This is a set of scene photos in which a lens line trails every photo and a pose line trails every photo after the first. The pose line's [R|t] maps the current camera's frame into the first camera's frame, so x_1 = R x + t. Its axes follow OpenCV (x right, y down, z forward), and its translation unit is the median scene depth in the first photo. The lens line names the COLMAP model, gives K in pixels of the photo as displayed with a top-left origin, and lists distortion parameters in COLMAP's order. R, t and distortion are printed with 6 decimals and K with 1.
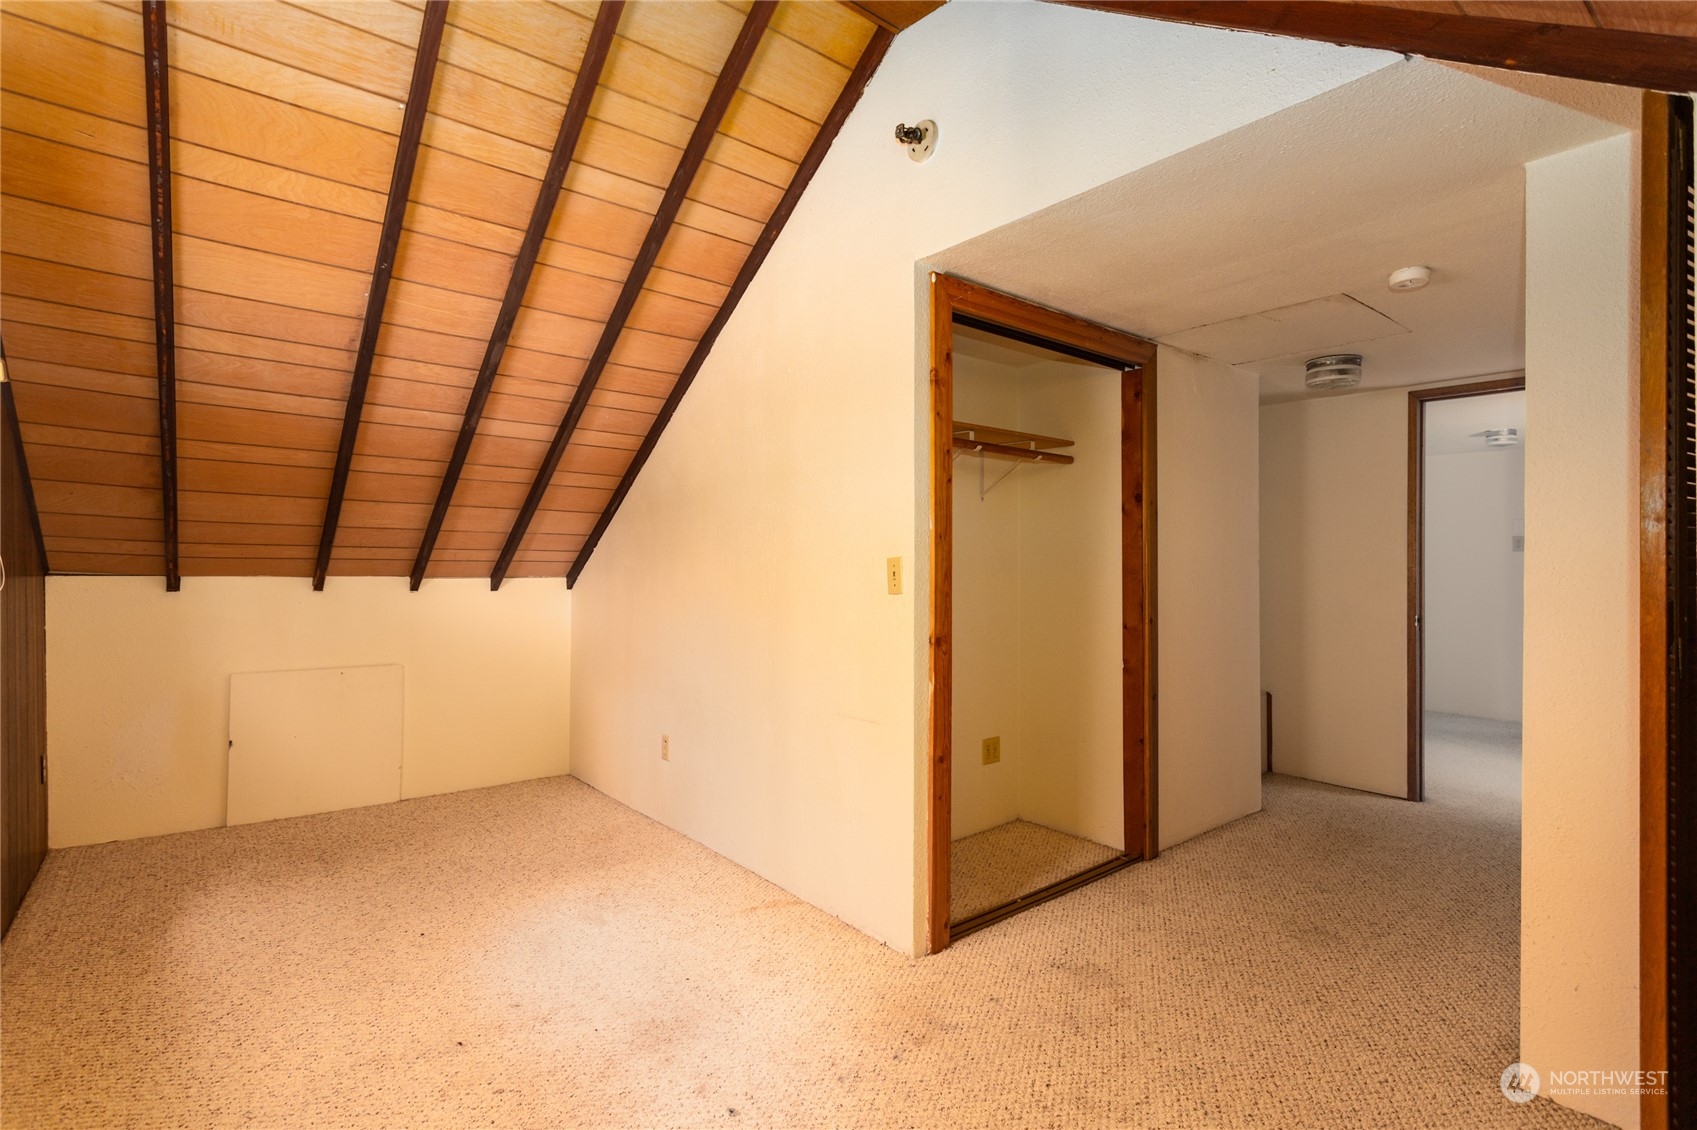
lens RADIAL K [[811.4, 0, 845.7], [0, 811.4, 565.0], [0, 0, 1]] dist [-0.001785, 0.001798]
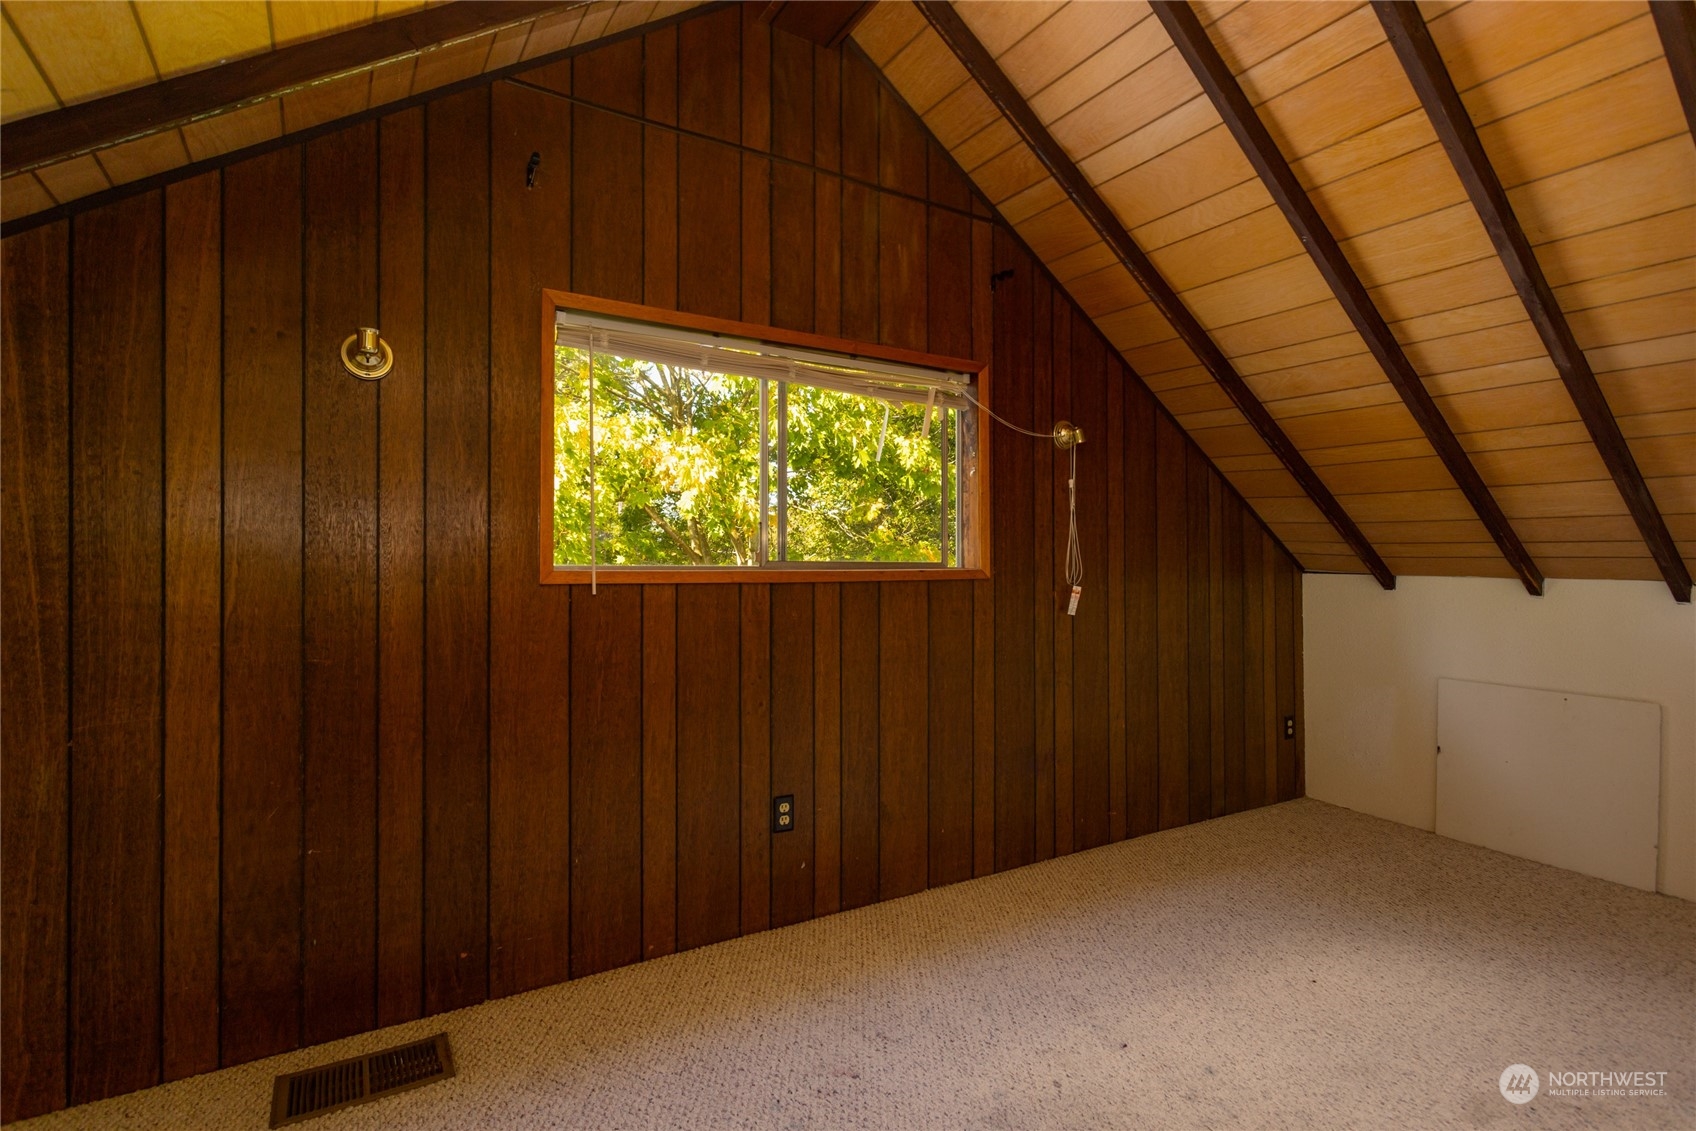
lens RADIAL K [[811.0, 0, 844.7], [0, 811.0, 564.6], [0, 0, 1]] dist [-0.001785, 0.001798]
pose [[-0.154552, -0.002786, -0.987981, 0.357060], [-0.002975, 0.999993, -0.002355, 0.005442], [0.987980, 0.002575, -0.154559, 0.526947]]
